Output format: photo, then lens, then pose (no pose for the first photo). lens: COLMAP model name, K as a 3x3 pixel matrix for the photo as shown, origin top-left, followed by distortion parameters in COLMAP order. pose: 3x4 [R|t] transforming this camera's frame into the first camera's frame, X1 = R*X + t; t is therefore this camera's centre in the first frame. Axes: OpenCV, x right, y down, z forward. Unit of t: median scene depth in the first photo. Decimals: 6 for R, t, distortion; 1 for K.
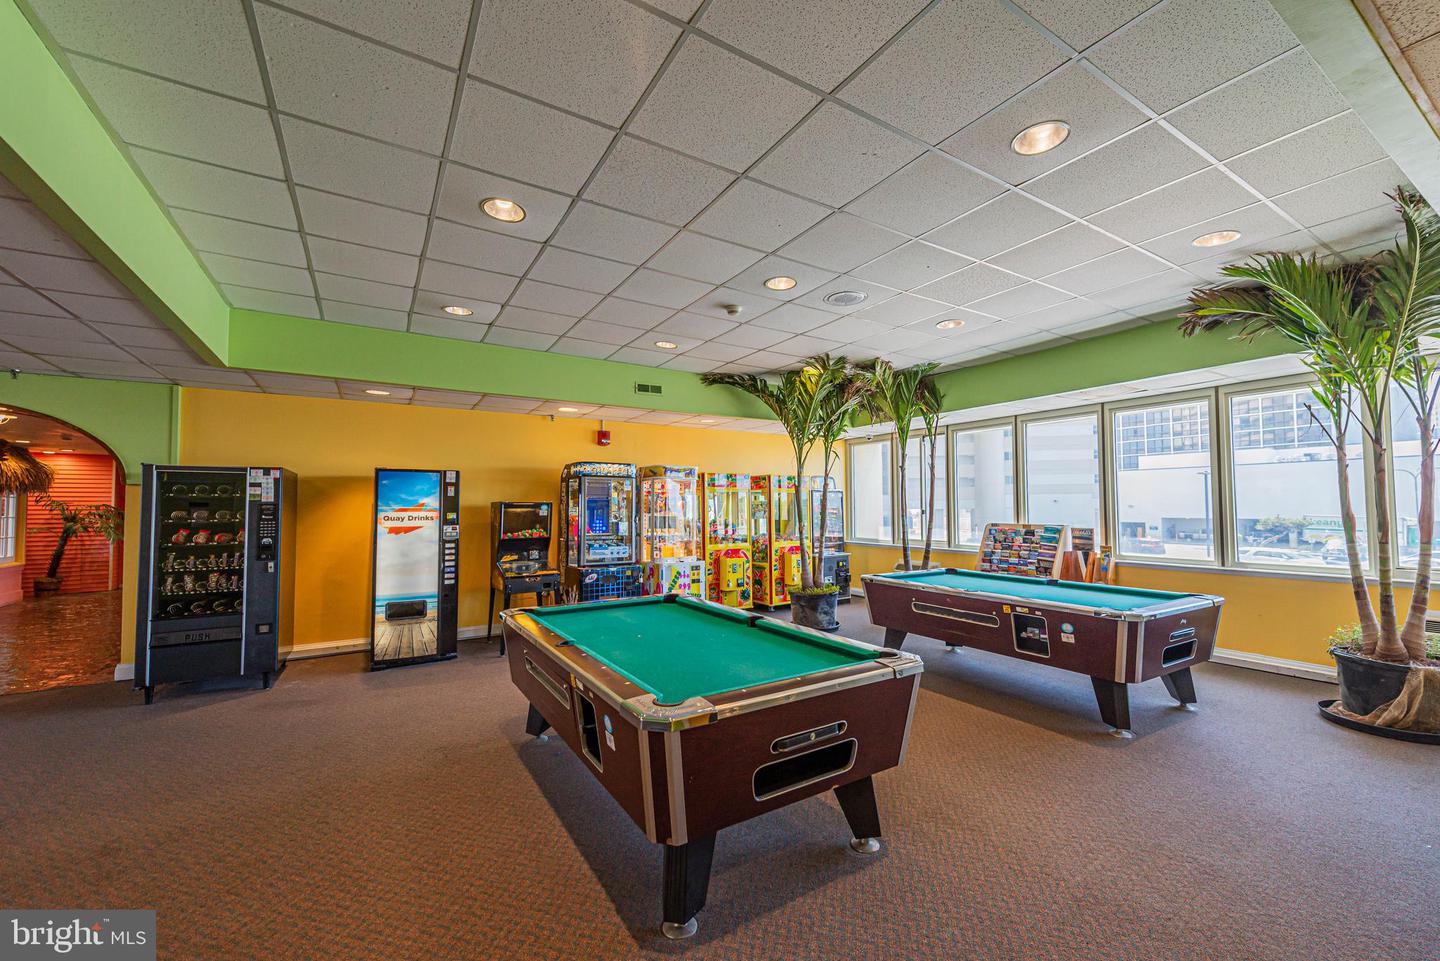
lens RADIAL K [[576.3, 0, 725.3], [0, 576.3, 482.6], [0, 0, 1]] dist [0.002636, 0.000013]
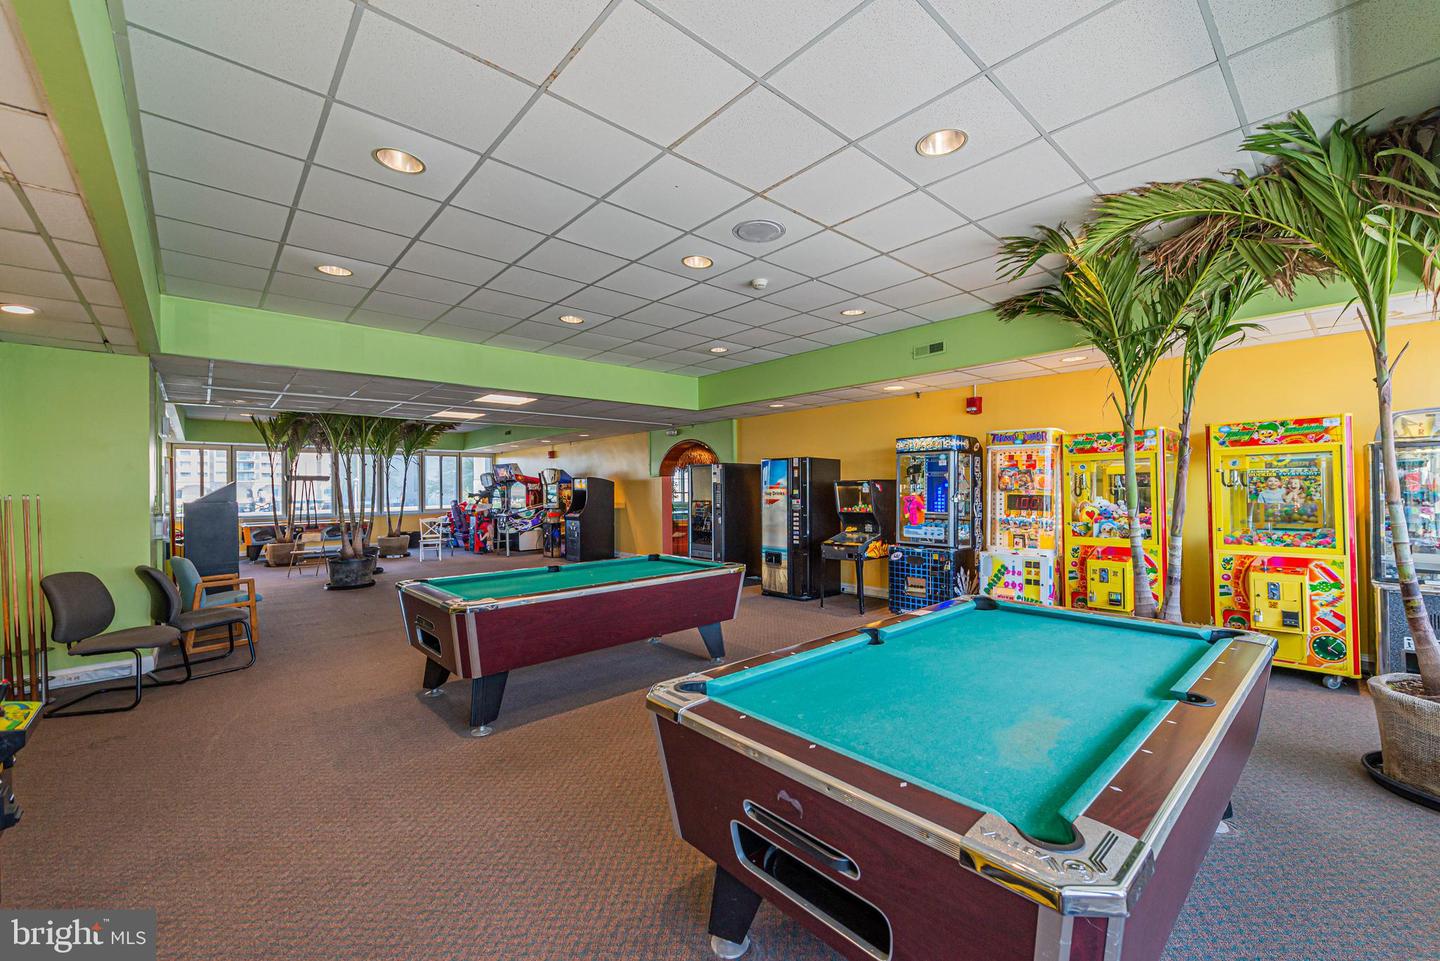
lens RADIAL K [[576.3, 0, 720.0], [0, 576.3, 484.4], [0, 0, 1]] dist [0.002636, 0.000013]
pose [[0.165892, -0.006485, -0.986123, 0.714589], [0.046294, 0.998927, 0.001219, 0.027979], [0.985057, -0.045853, 0.166014, 0.555514]]
